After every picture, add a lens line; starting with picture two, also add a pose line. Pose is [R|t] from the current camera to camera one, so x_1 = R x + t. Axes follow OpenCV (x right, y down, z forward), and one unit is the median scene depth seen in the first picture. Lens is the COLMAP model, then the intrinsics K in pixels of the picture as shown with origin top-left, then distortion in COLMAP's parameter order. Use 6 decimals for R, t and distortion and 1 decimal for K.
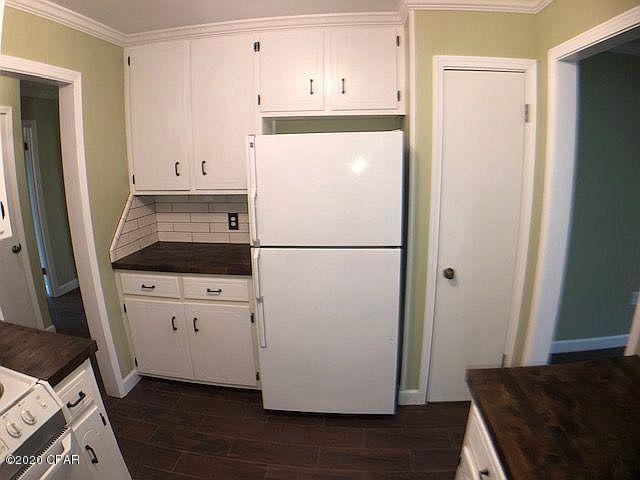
lens RADIAL K [[396.2, 0, 319.6], [0, 396.2, 259.7], [0, 0, 1]] dist [-0.162774, 0.000799]
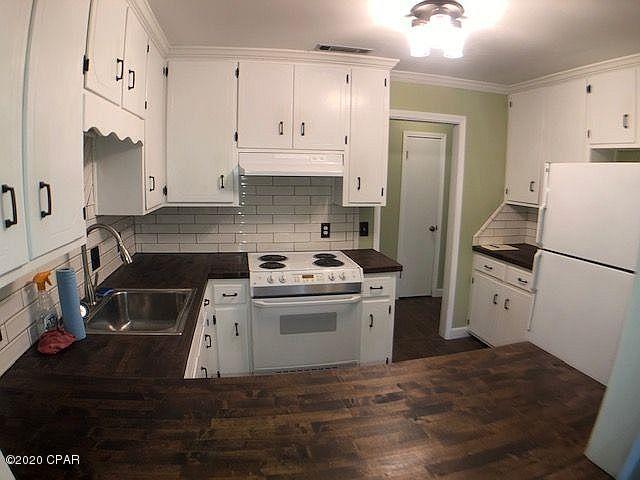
lens RADIAL K [[402.4, 0, 320.0], [0, 402.4, 240.0], [0, 0, 1]] dist [-0.143973, 0.001623]
pose [[0.342394, 0.158359, -0.926115, 0.658895], [-0.251686, 0.965129, 0.071979, 0.026515], [0.905218, 0.208445, 0.370311, -0.098298]]
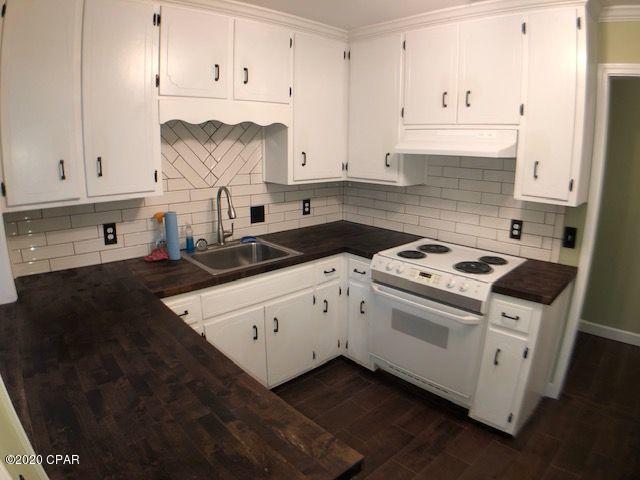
lens RADIAL K [[402.4, 0, 320.0], [0, 402.4, 240.0], [0, 0, 1]] dist [-0.143973, 0.001623]
pose [[-0.620310, 0.176840, -0.764162, 0.487552], [-0.204872, 0.903903, 0.375483, -0.165106], [0.757128, 0.389471, -0.524470, 0.583352]]
